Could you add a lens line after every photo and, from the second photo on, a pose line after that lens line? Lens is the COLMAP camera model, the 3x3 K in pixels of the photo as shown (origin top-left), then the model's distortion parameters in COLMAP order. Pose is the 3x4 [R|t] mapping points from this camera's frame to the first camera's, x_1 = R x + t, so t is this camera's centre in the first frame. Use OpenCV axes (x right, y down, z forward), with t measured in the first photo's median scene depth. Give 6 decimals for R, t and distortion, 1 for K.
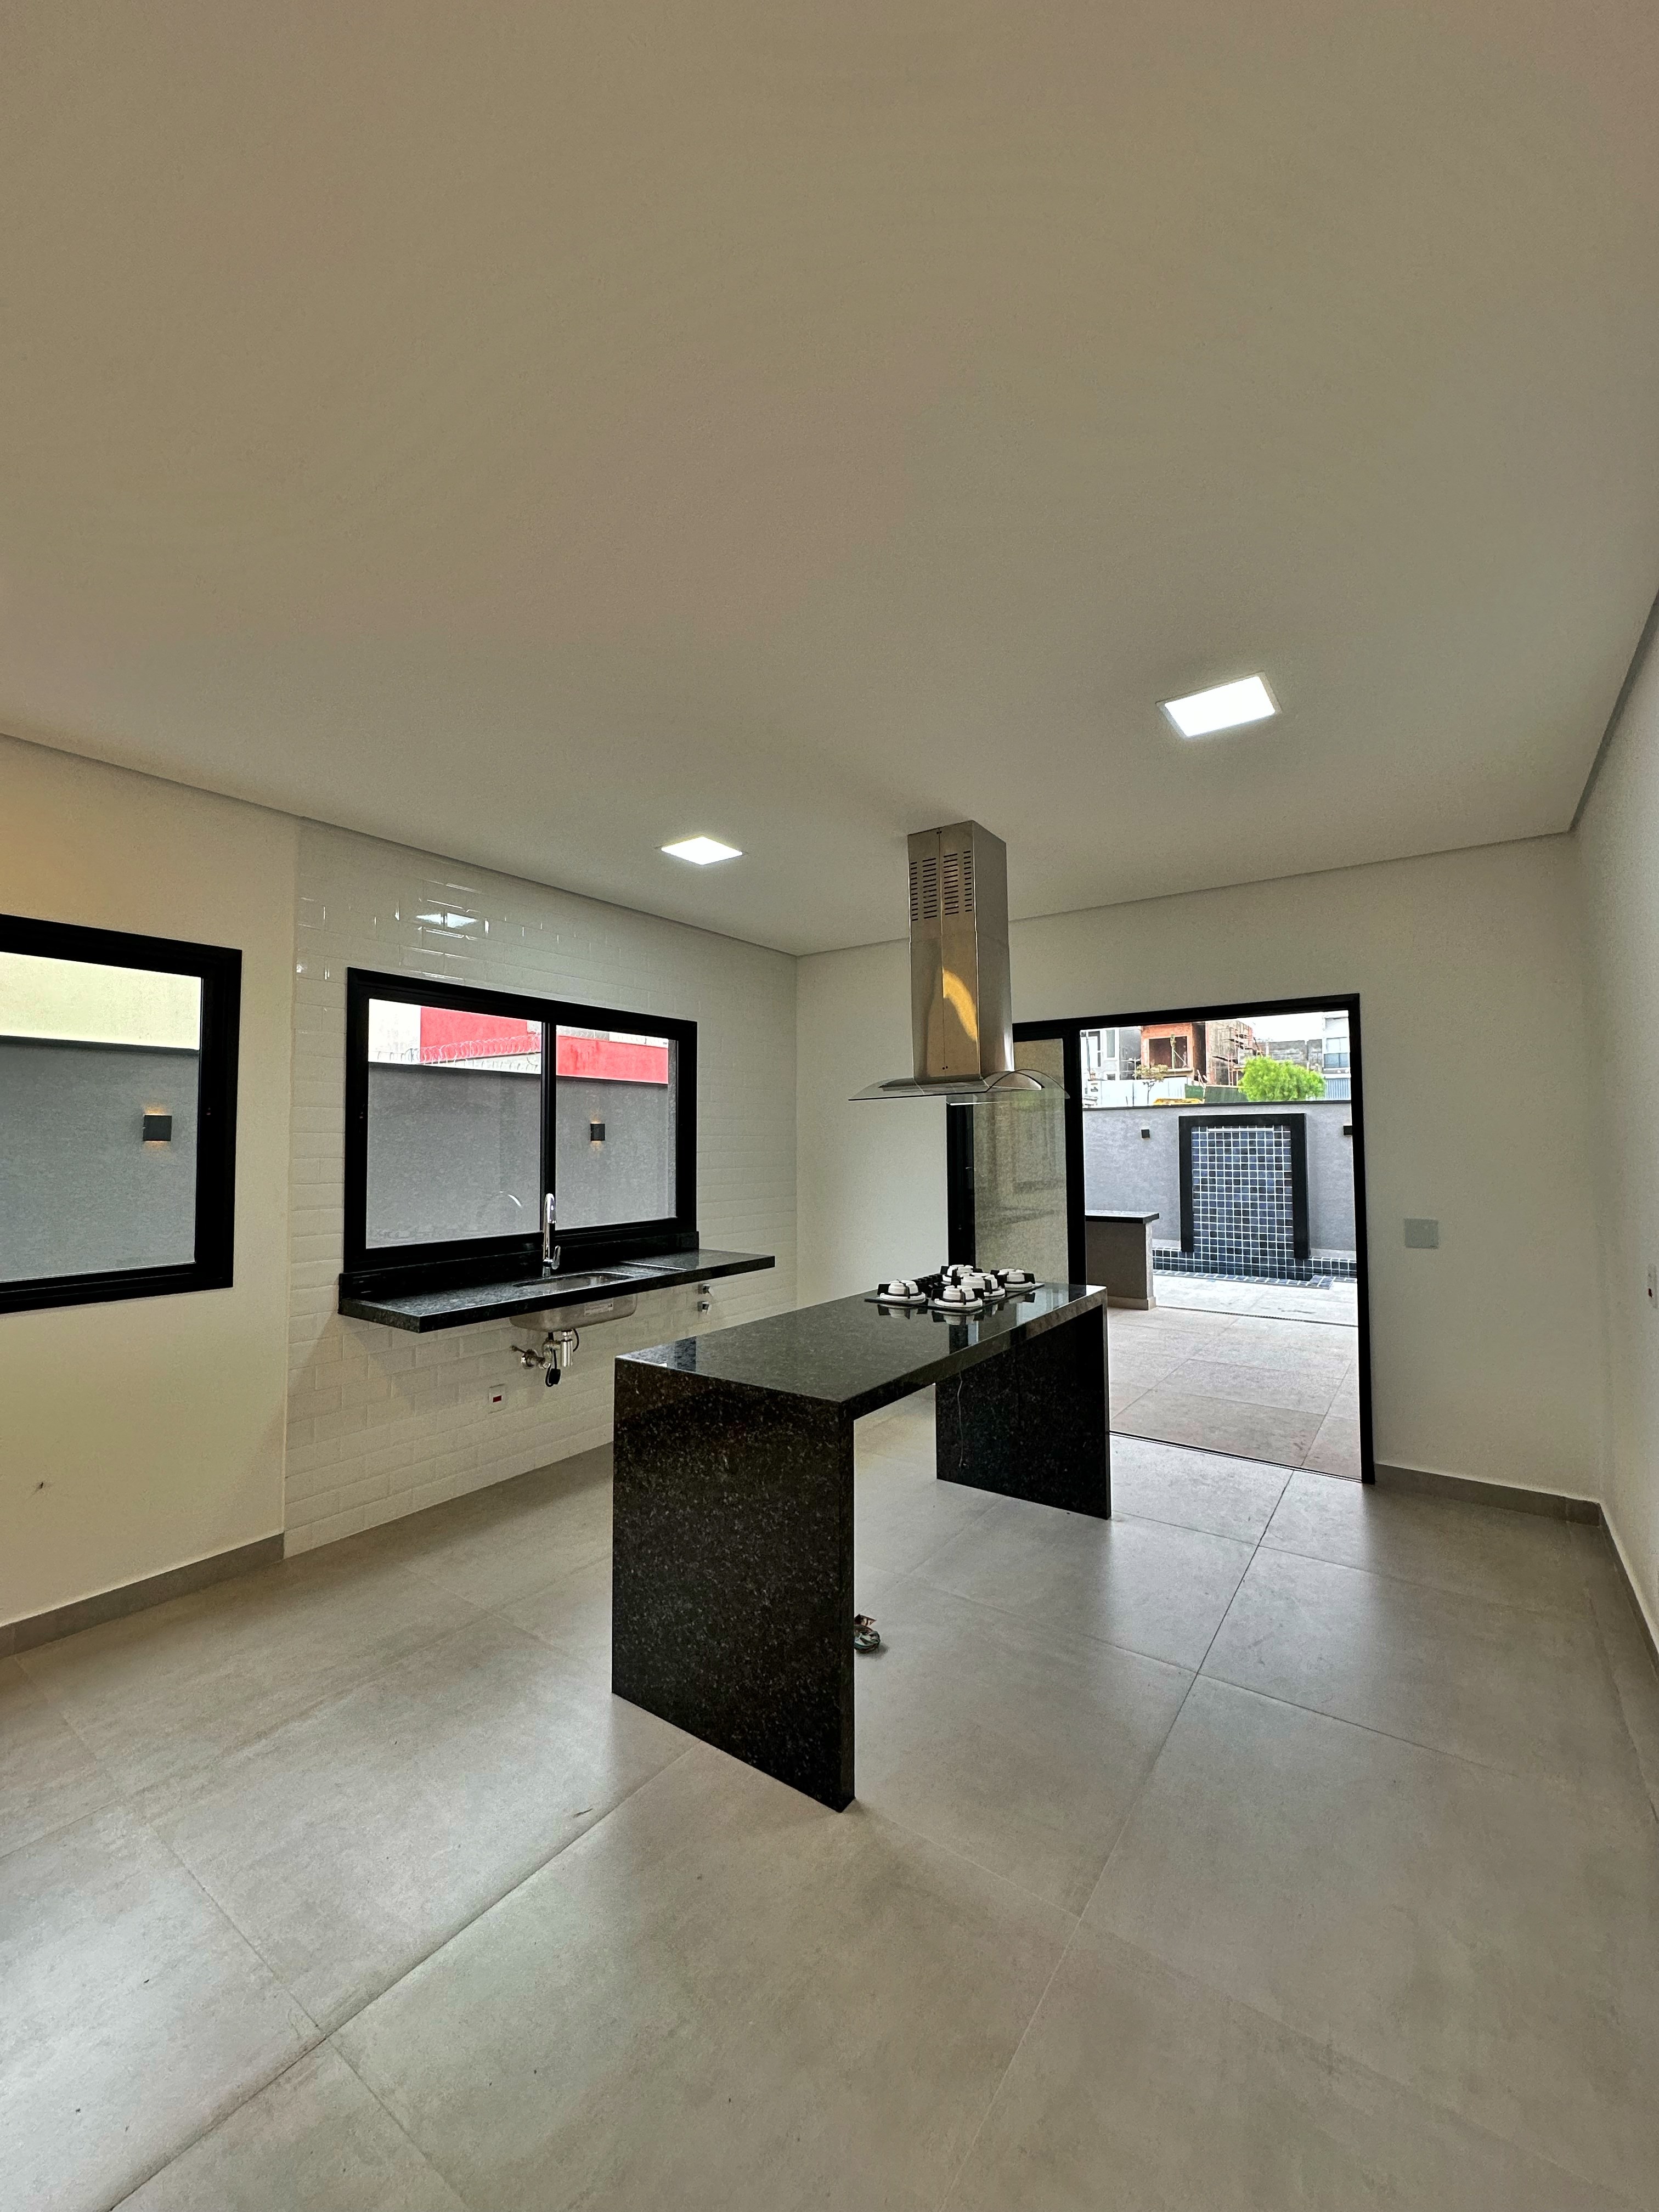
lens RADIAL K [[877.3, 0, 829.5], [0, 877.3, 1106.0], [0, 0, 1]] dist [-0.001875, 0.000026]
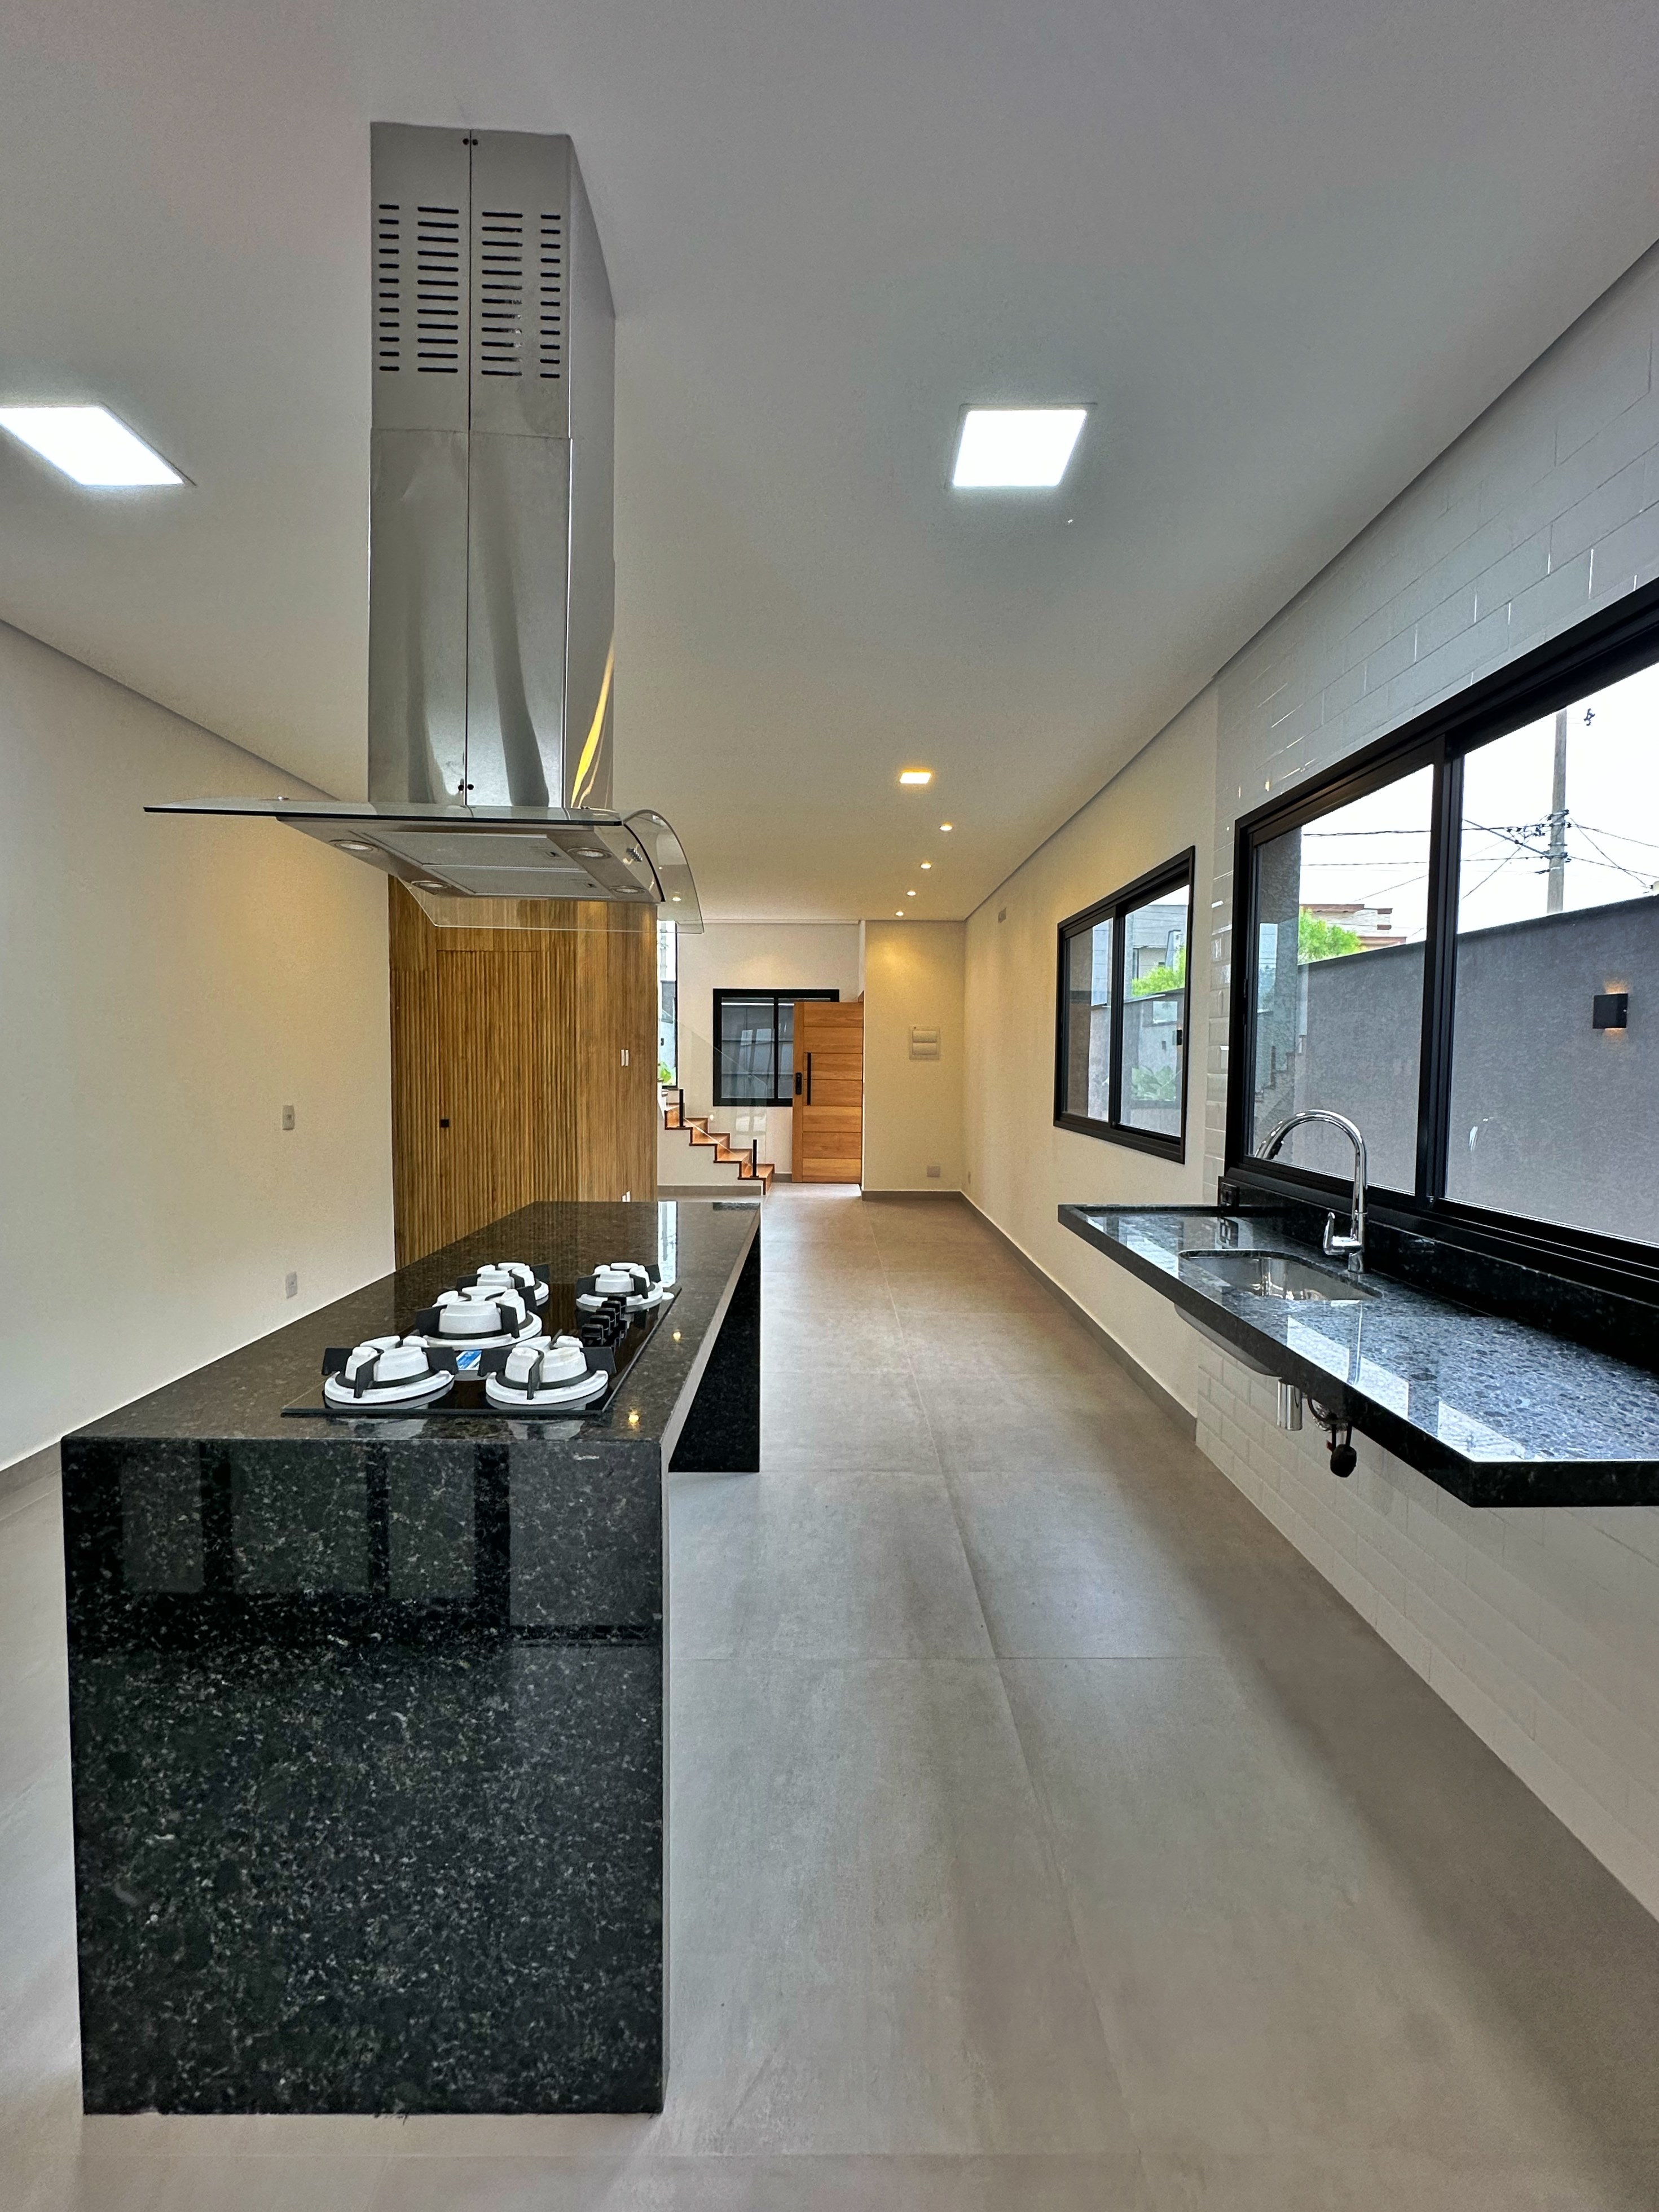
lens RADIAL K [[877.2, 0, 829.5], [0, 877.2, 1106.0], [0, 0, 1]] dist [-0.001875, 0.000026]
pose [[-0.809379, 0.035380, -0.586221, 0.235649], [0.027249, 0.999371, 0.022693, 0.072683], [0.586655, 0.002393, -0.809834, 1.233589]]
